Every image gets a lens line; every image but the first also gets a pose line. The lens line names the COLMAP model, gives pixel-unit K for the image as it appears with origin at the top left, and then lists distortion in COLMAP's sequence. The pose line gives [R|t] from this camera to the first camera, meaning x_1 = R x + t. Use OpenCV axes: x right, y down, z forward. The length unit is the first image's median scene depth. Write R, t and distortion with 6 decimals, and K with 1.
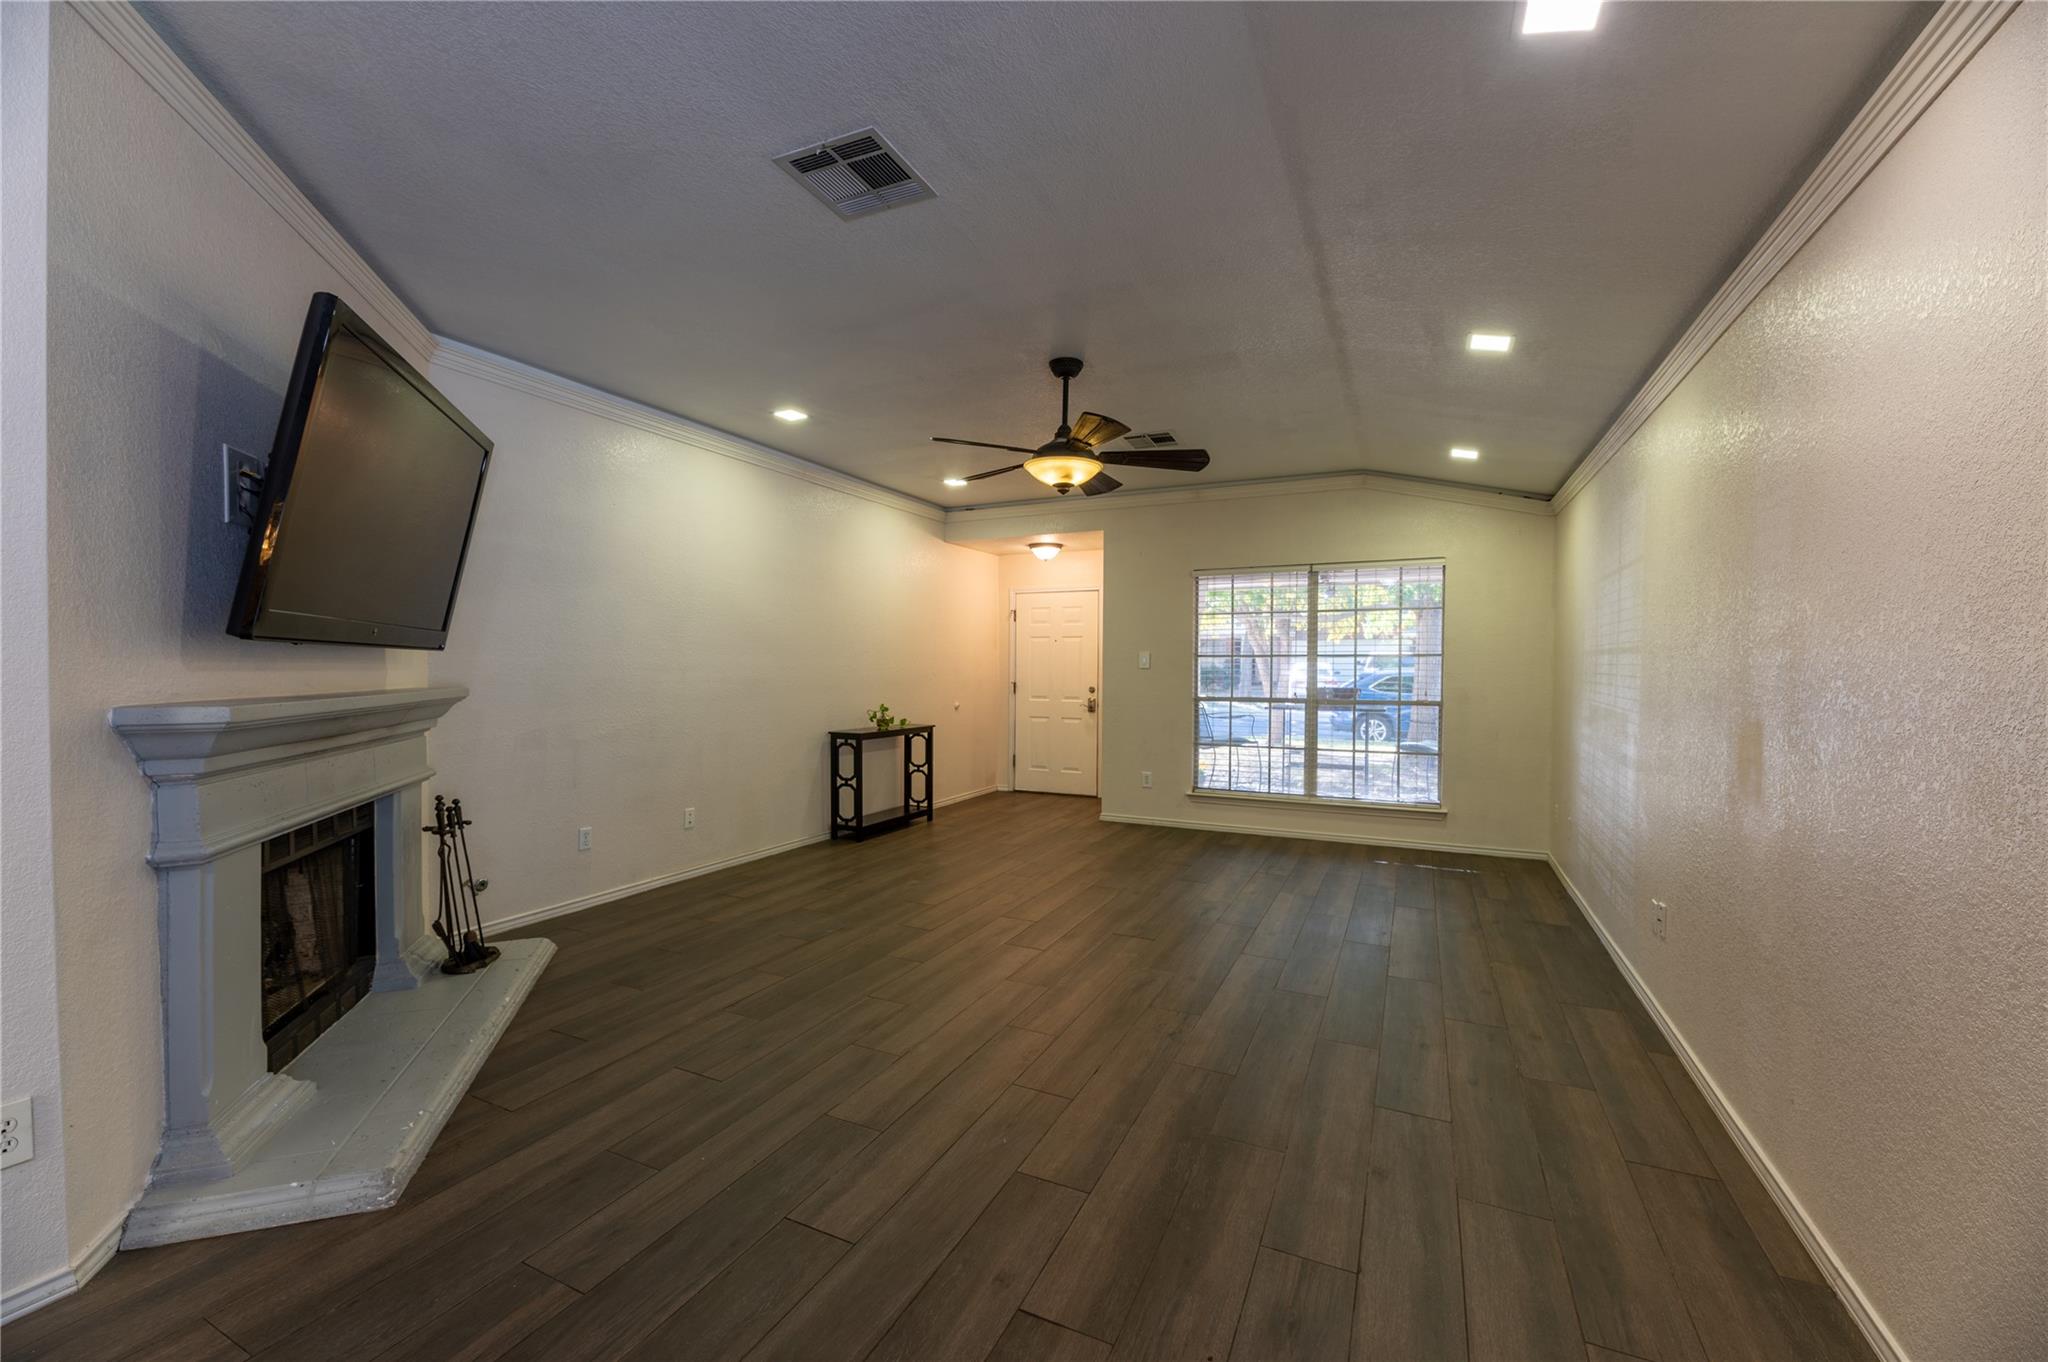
lens RADIAL K [[819.4, 0, 1022.8], [0, 819.4, 684.7], [0, 0, 1]] dist [0.000348, -0.004108]
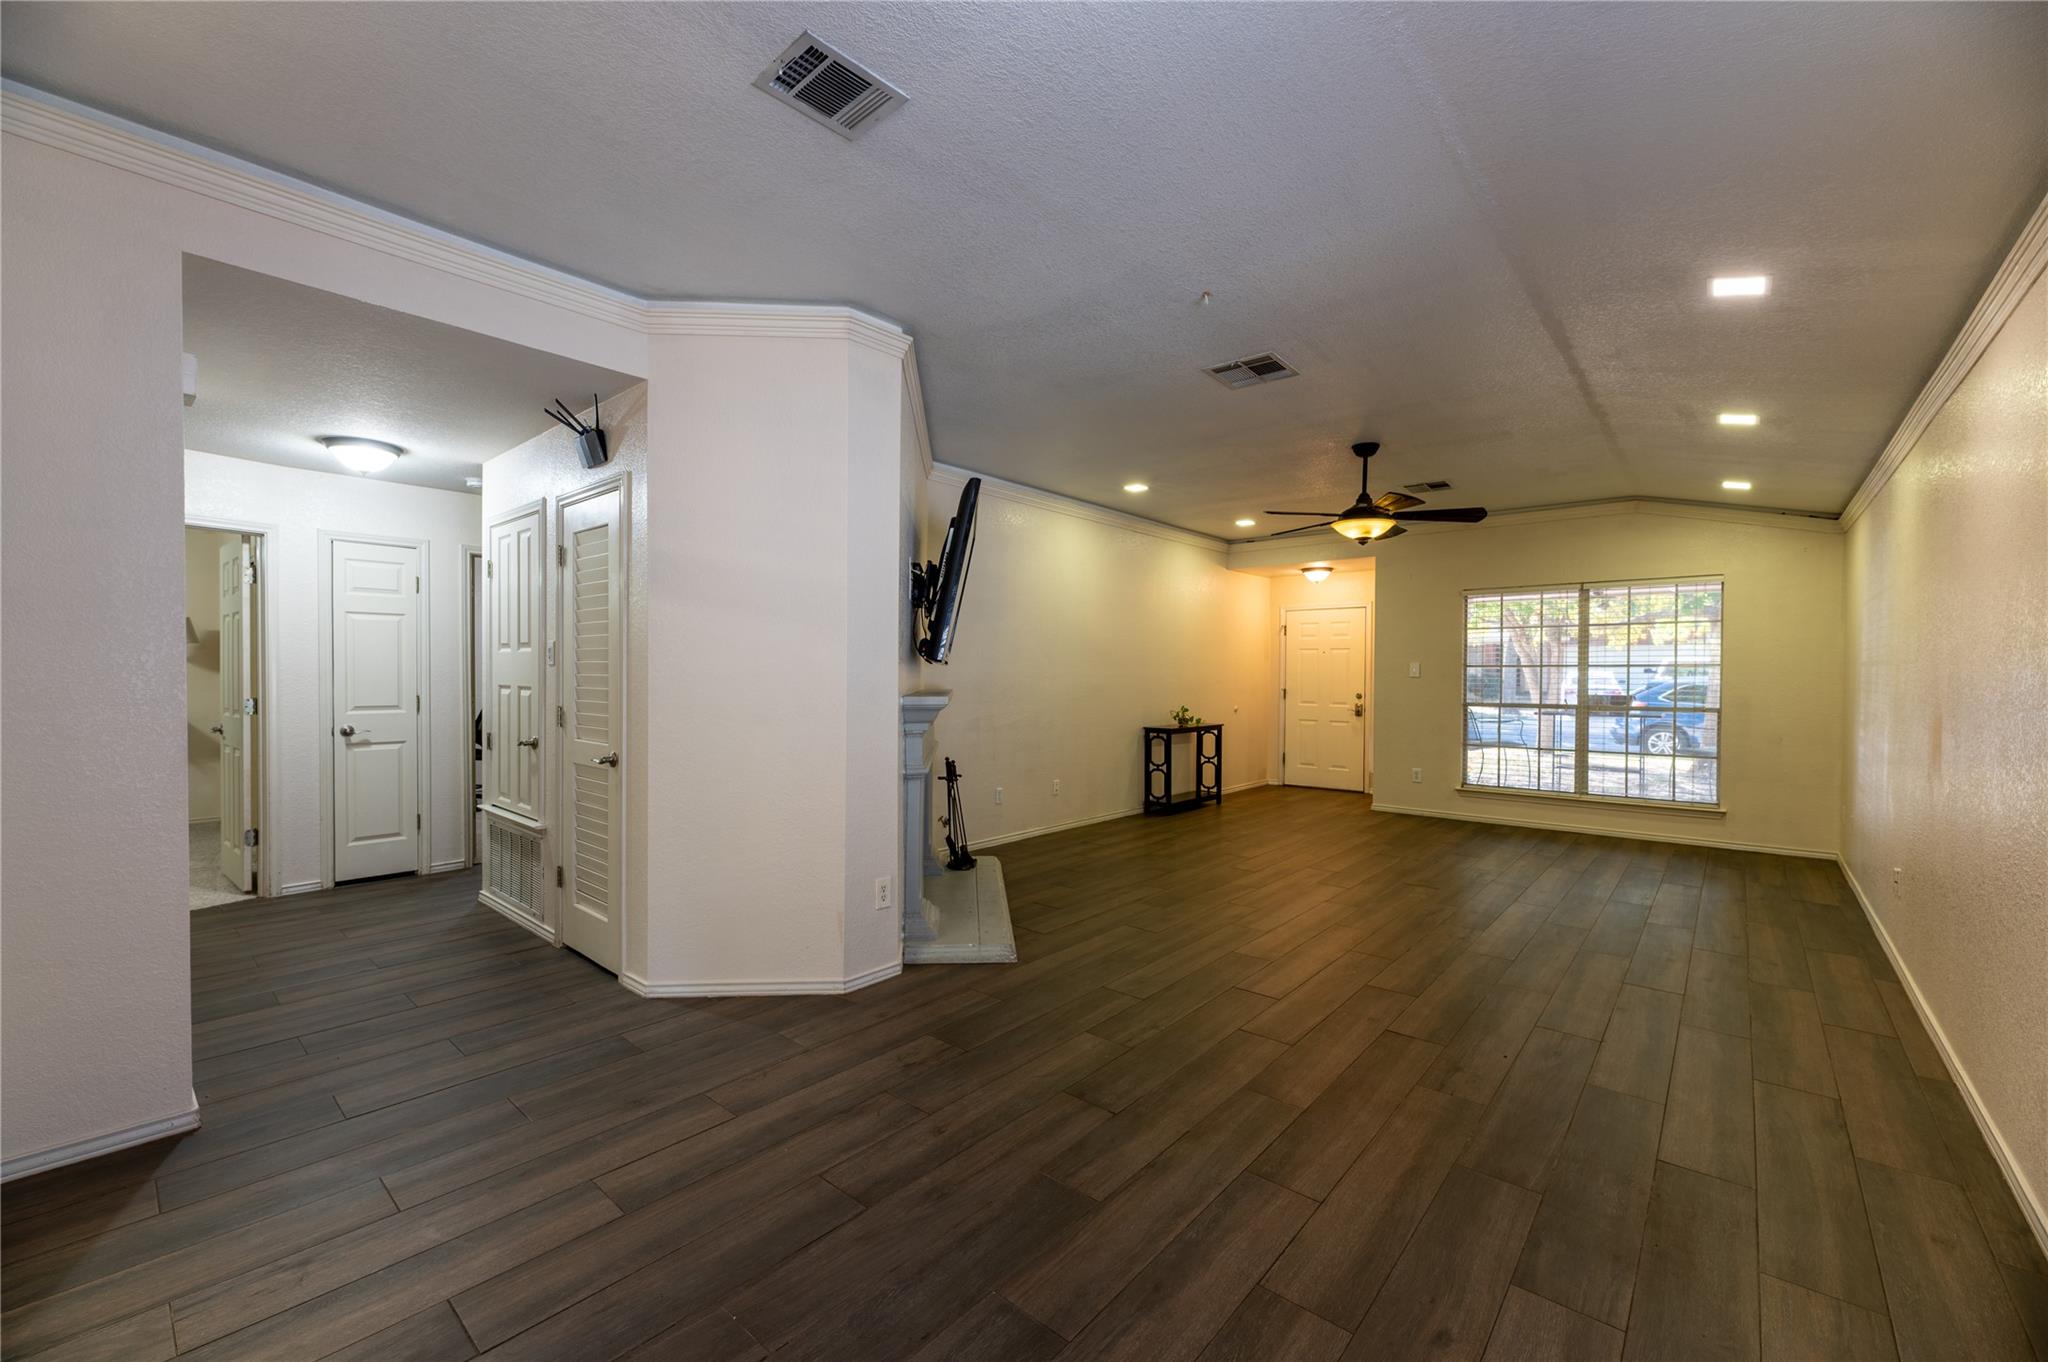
lens RADIAL K [[819.4, 0, 1022.8], [0, 819.4, 684.7], [0, 0, 1]] dist [0.000348, -0.004108]
pose [[0.964223, 0.003556, -0.265069, -0.091496], [-0.006072, 0.999944, -0.008673, 0.004641], [0.265024, 0.009972, 0.964190, -0.294435]]
